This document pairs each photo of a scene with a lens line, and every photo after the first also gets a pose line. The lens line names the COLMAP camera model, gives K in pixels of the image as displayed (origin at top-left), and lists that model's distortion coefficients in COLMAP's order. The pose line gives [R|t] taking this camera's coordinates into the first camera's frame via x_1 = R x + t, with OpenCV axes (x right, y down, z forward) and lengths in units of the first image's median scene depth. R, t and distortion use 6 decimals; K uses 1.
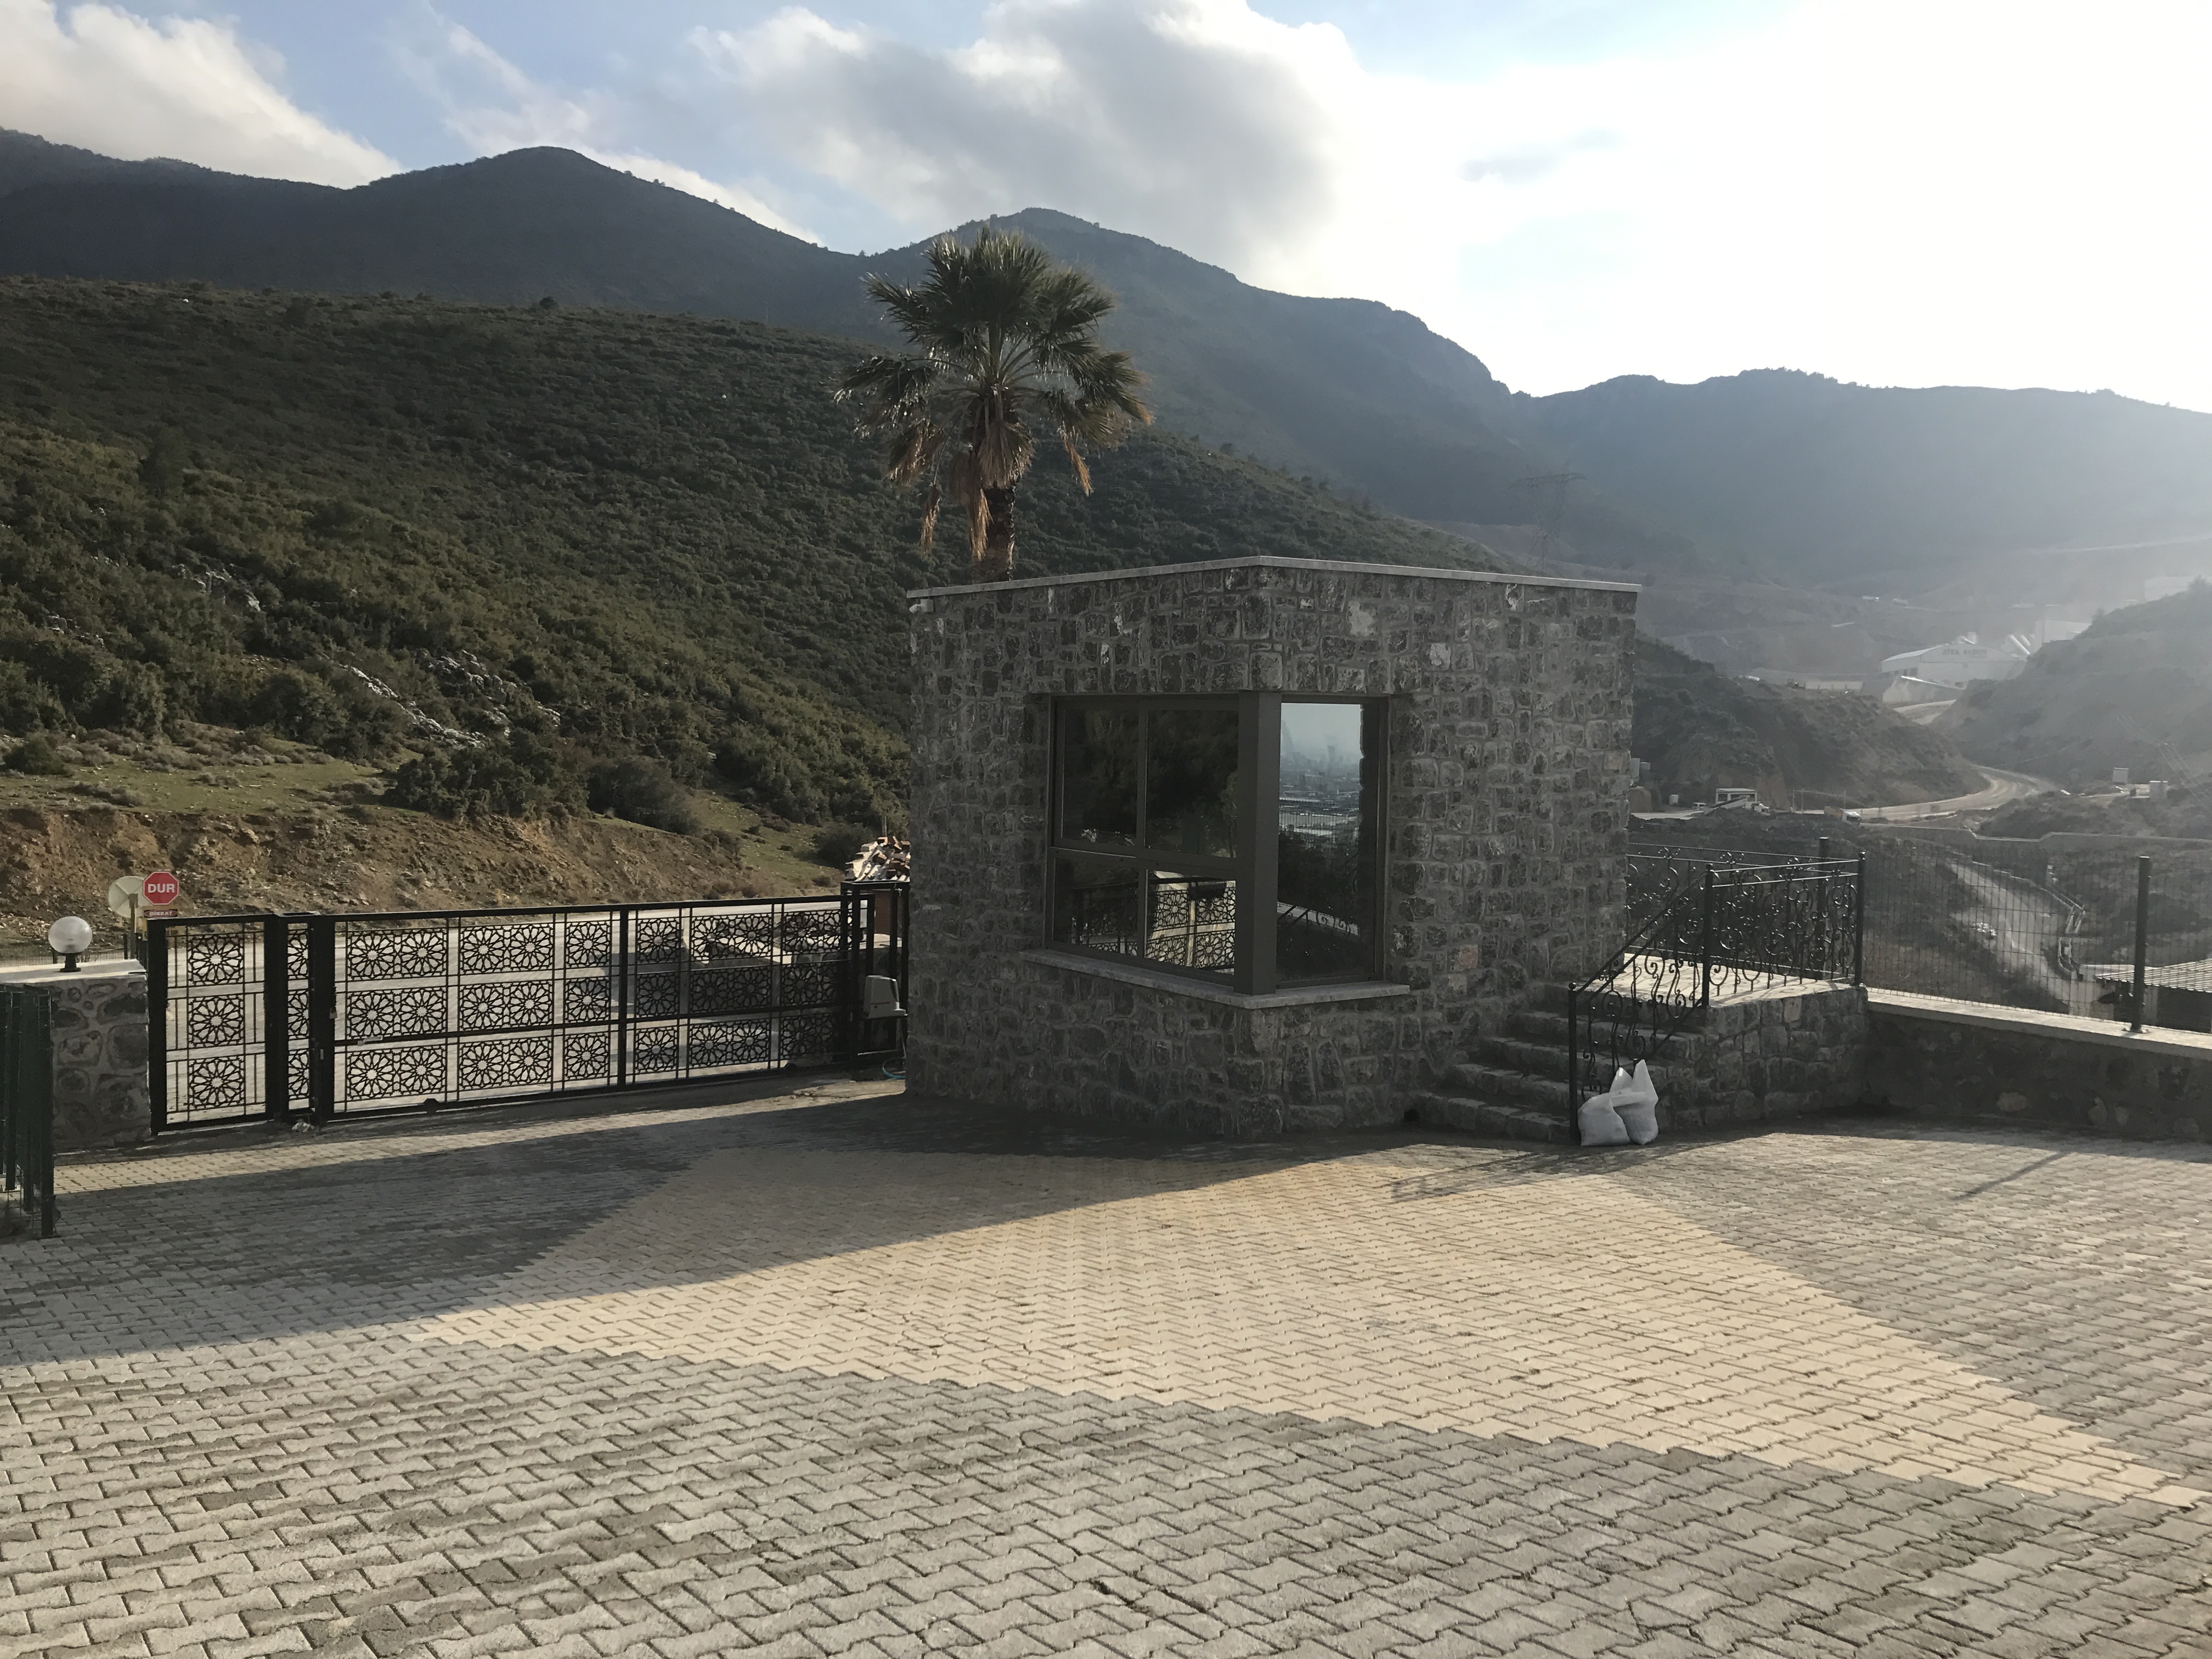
lens RADIAL K [[1800.7, 0, 1106.0], [0, 1800.7, 829.5], [0, 0, 1]] dist [-0.004508, 0.003091]
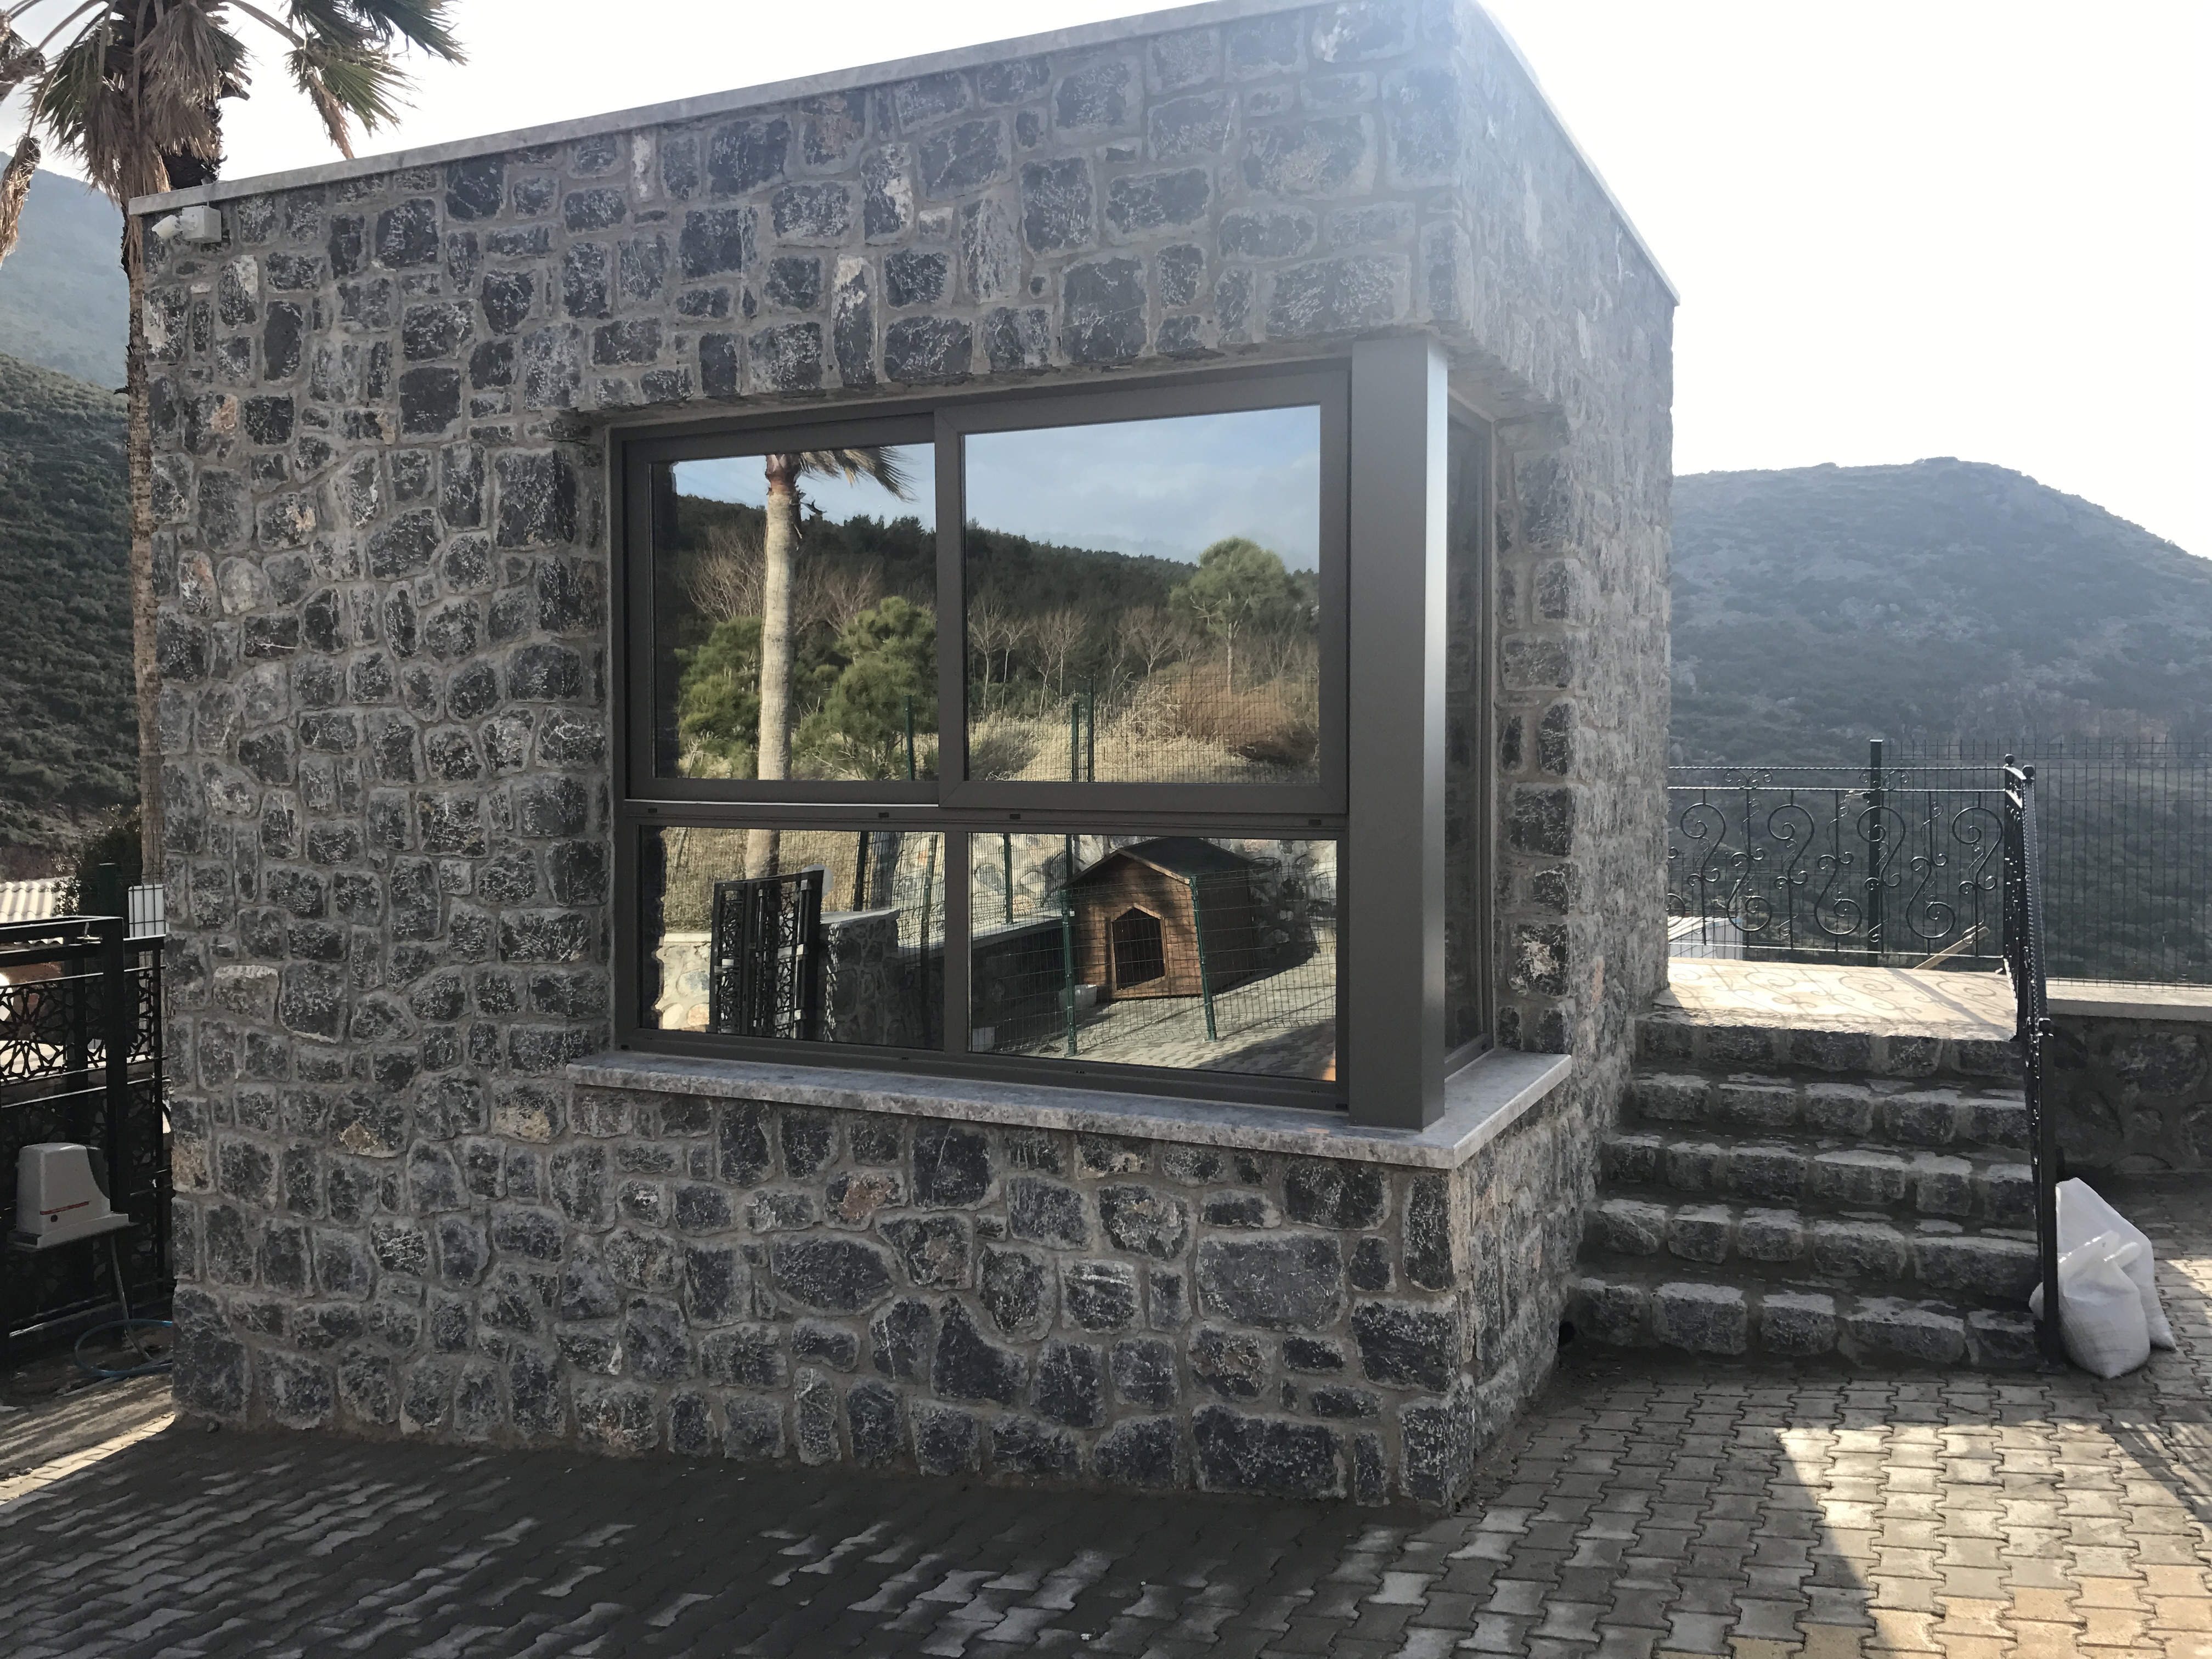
lens RADIAL K [[1800.7, 0, 1106.0], [0, 1800.7, 829.5], [0, 0, 1]] dist [-0.004508, 0.003091]
pose [[0.864134, -0.042847, 0.501434, -0.141715], [0.046234, 0.998914, 0.005681, 0.019198], [-0.501133, 0.018274, 0.865177, 0.591612]]
